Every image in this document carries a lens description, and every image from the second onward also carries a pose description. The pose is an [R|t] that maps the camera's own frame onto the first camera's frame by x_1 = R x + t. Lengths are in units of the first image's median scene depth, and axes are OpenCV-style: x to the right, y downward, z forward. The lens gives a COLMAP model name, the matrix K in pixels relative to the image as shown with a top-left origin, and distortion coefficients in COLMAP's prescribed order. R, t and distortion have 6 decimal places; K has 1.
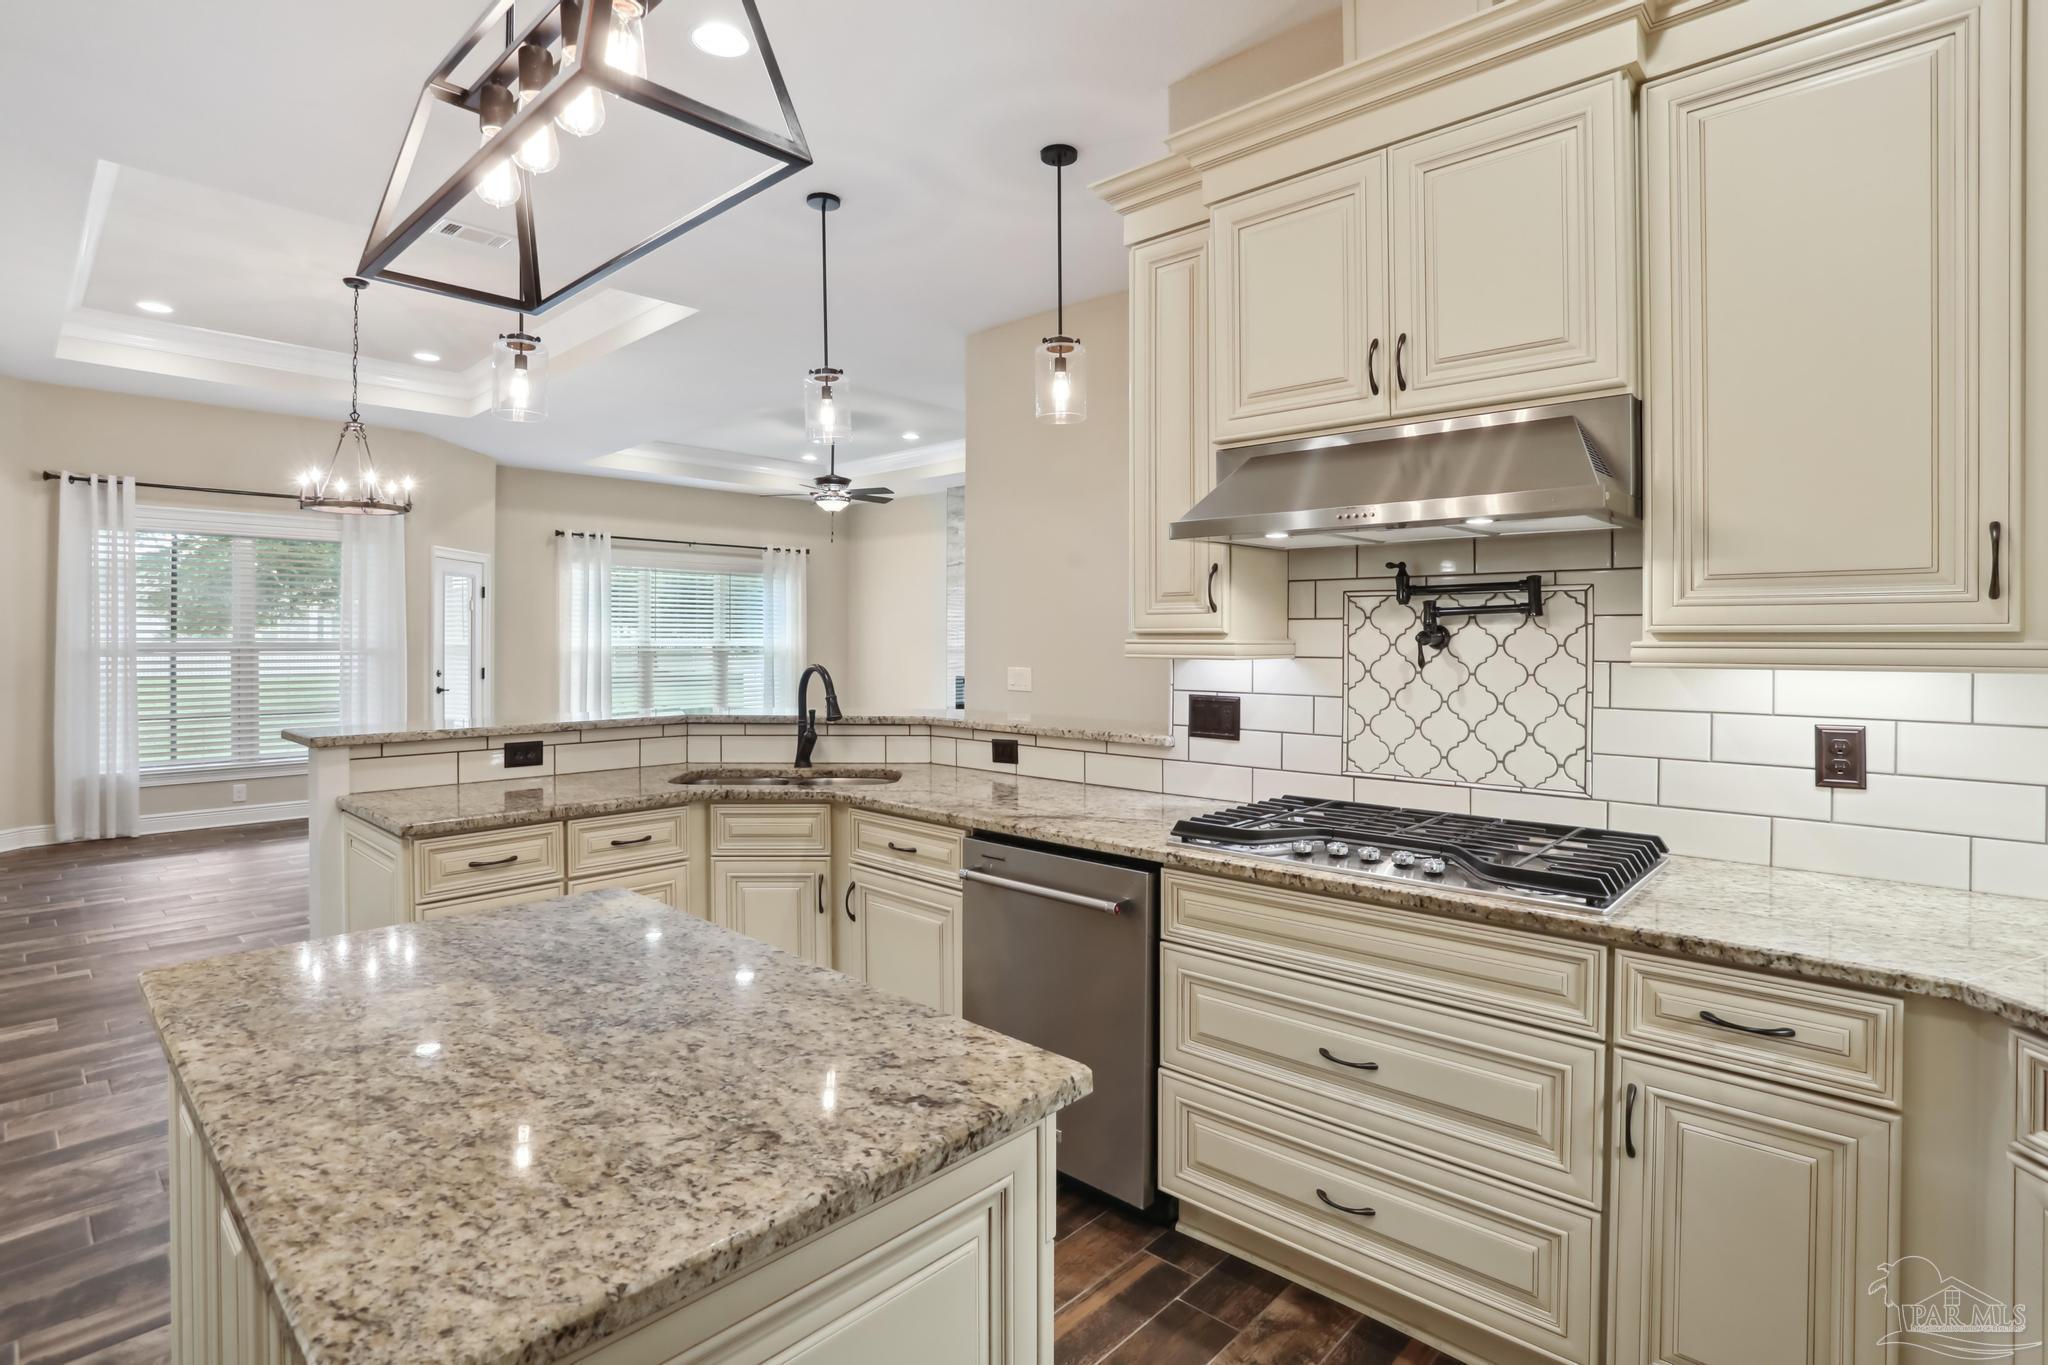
lens RADIAL K [[1010.9, 0, 1034.5], [0, 1010.9, 644.0], [0, 0, 1]] dist [-0.072825, 0.035797]
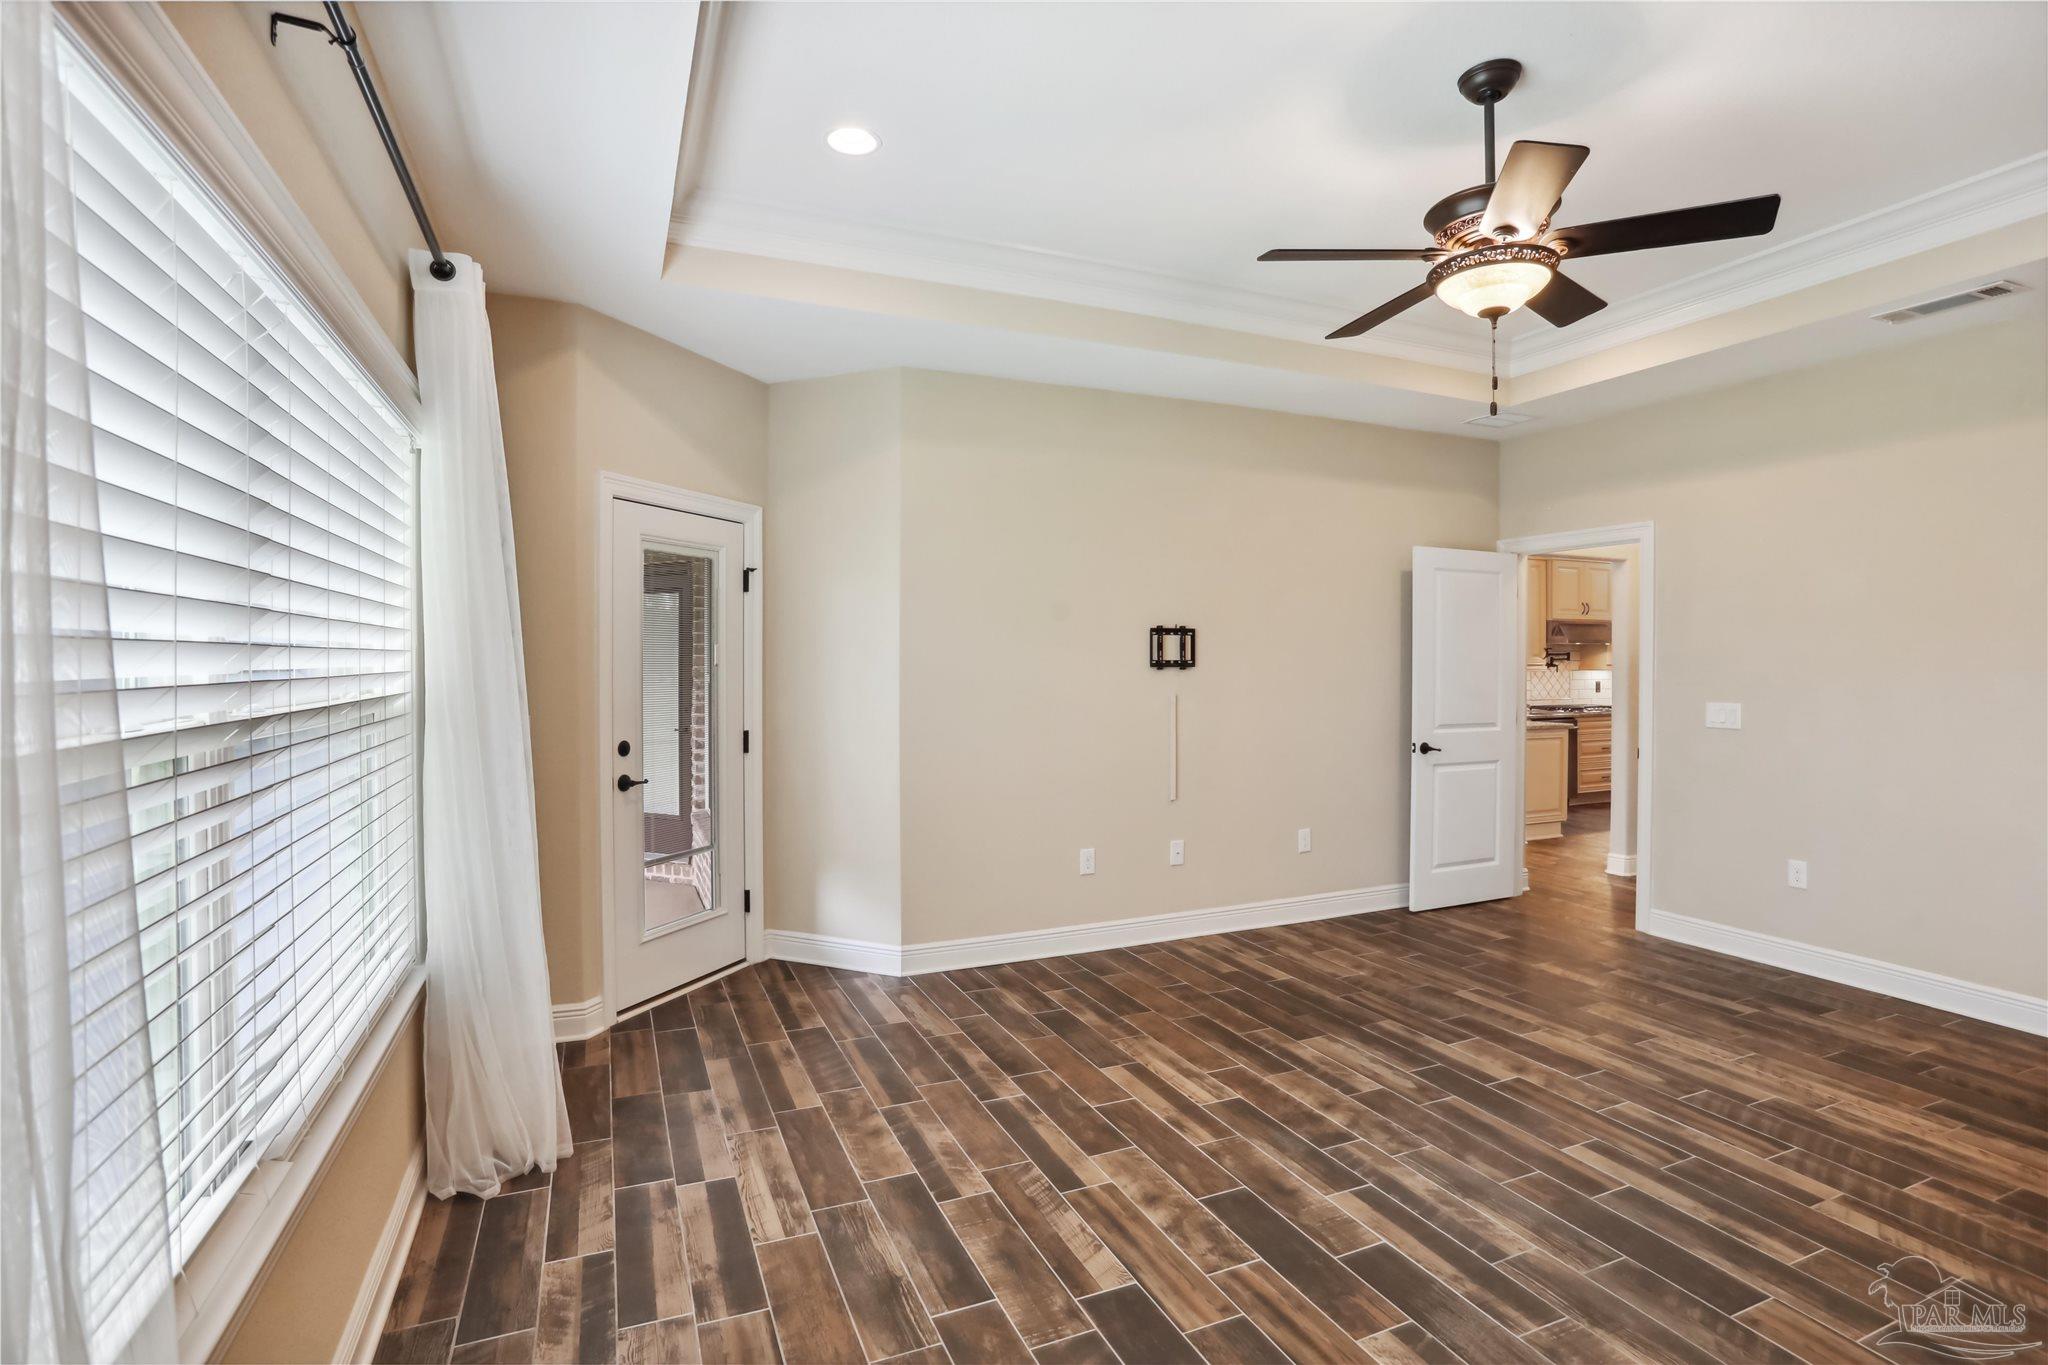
lens RADIAL K [[1010.2, 0, 1014.2], [0, 1010.2, 641.3], [0, 0, 1]] dist [-0.052248, 0.029862]
pose [[0.391444, 0.014407, 0.920089, -3.510431], [0.004923, 0.999830, -0.017750, -0.035846], [-0.920189, 0.011478, 0.391307, 1.136219]]
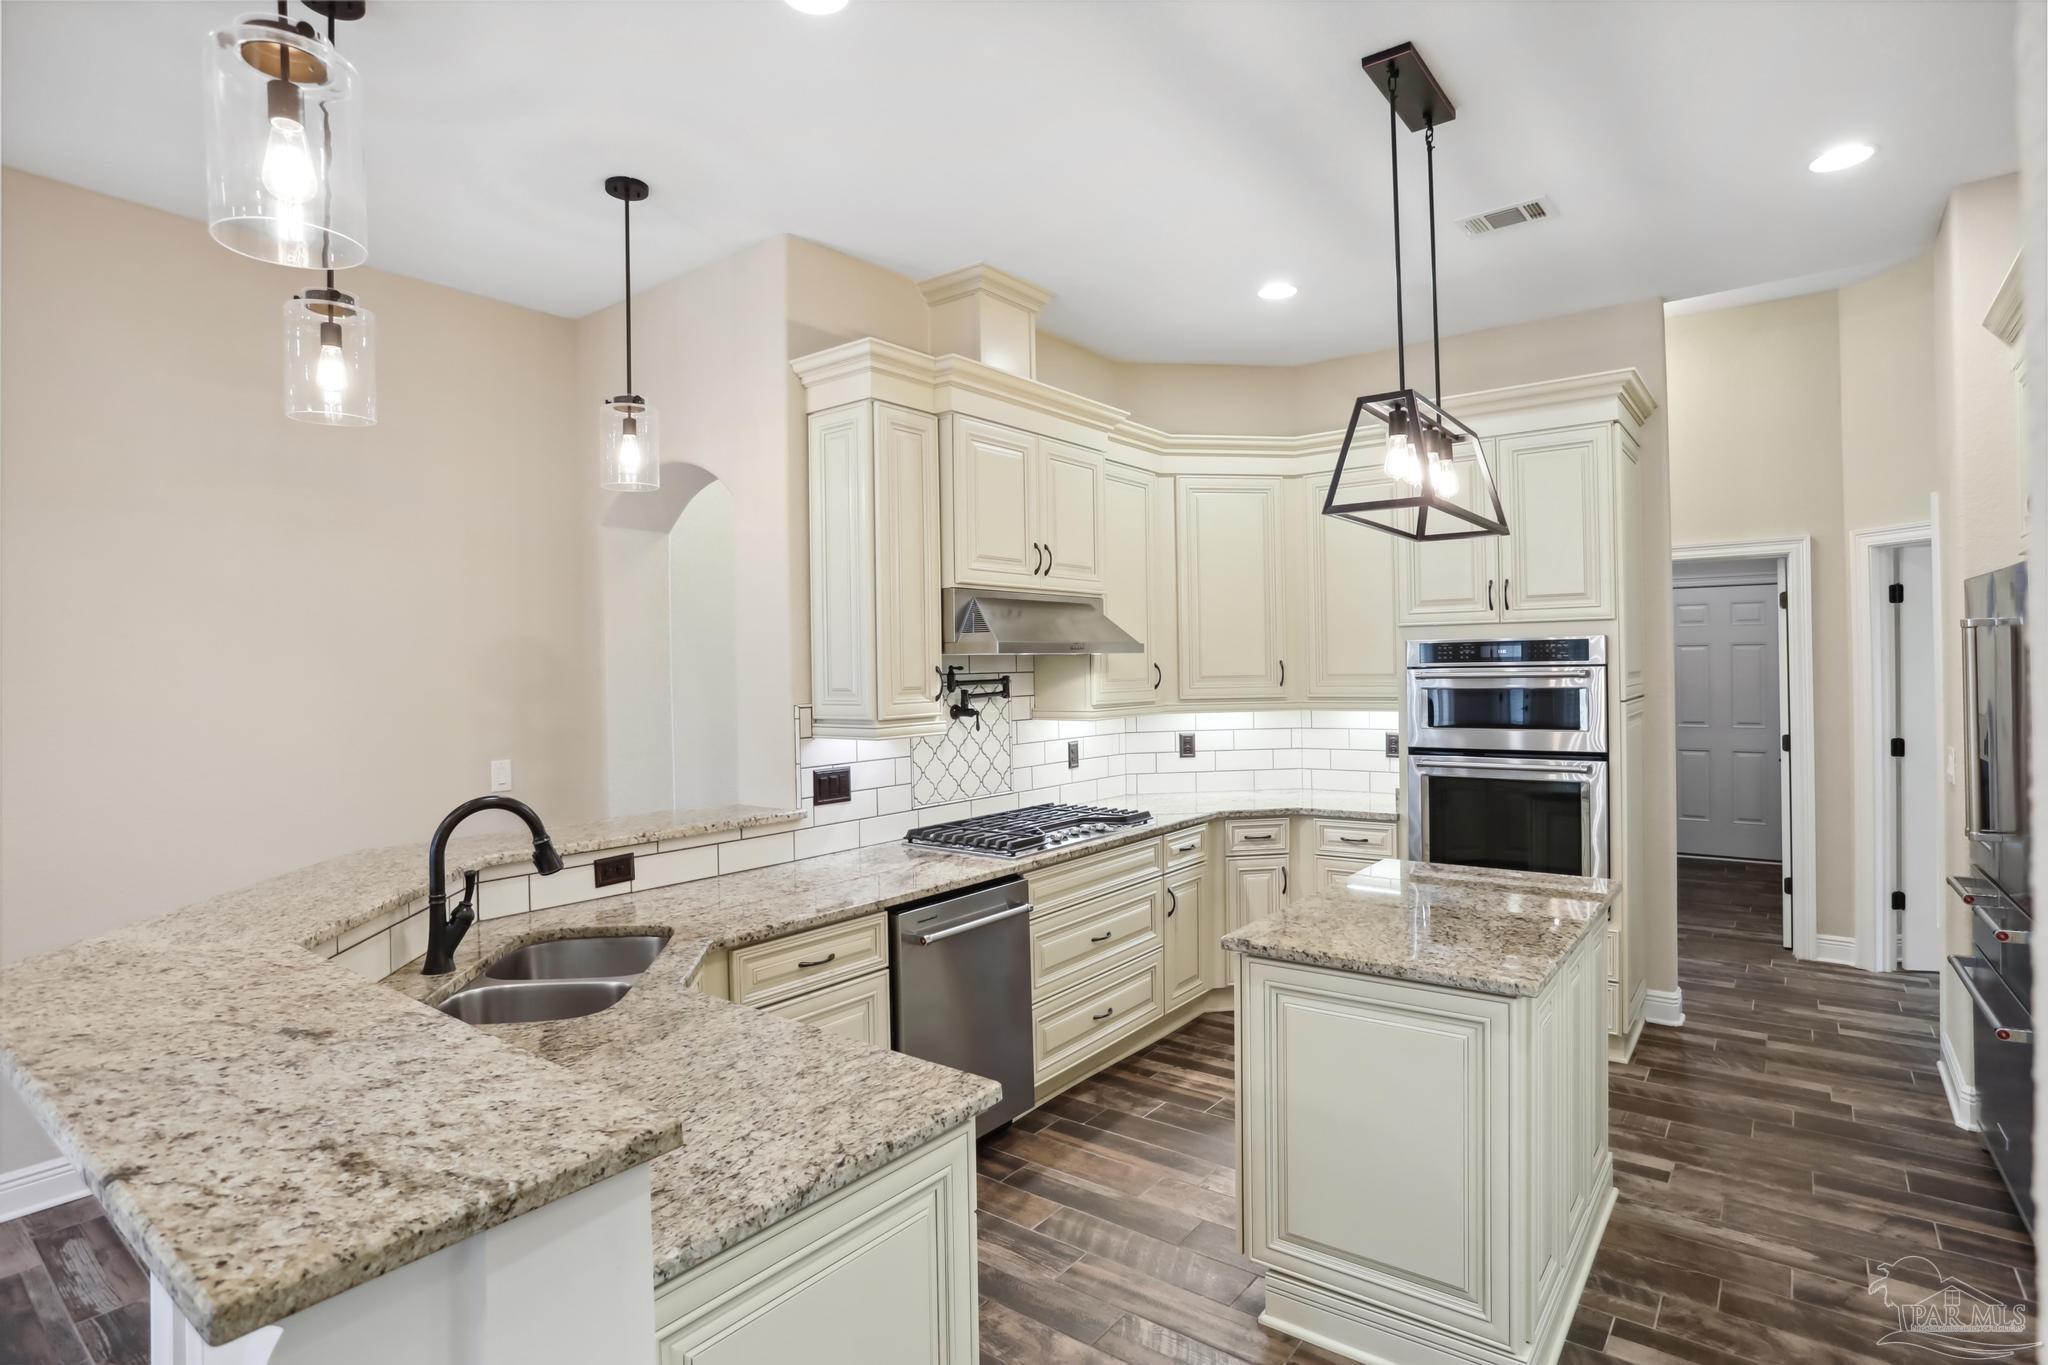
lens RADIAL K [[1036.0, 0, 1038.9], [0, 1036.0, 671.7], [0, 0, 1]] dist [-0.071283, 0.035156]
pose [[-0.096648, -0.003923, 0.995311, -1.022112], [0.022212, 0.999735, 0.006097, -0.063214], [-0.995071, 0.022697, -0.096535, 0.816853]]
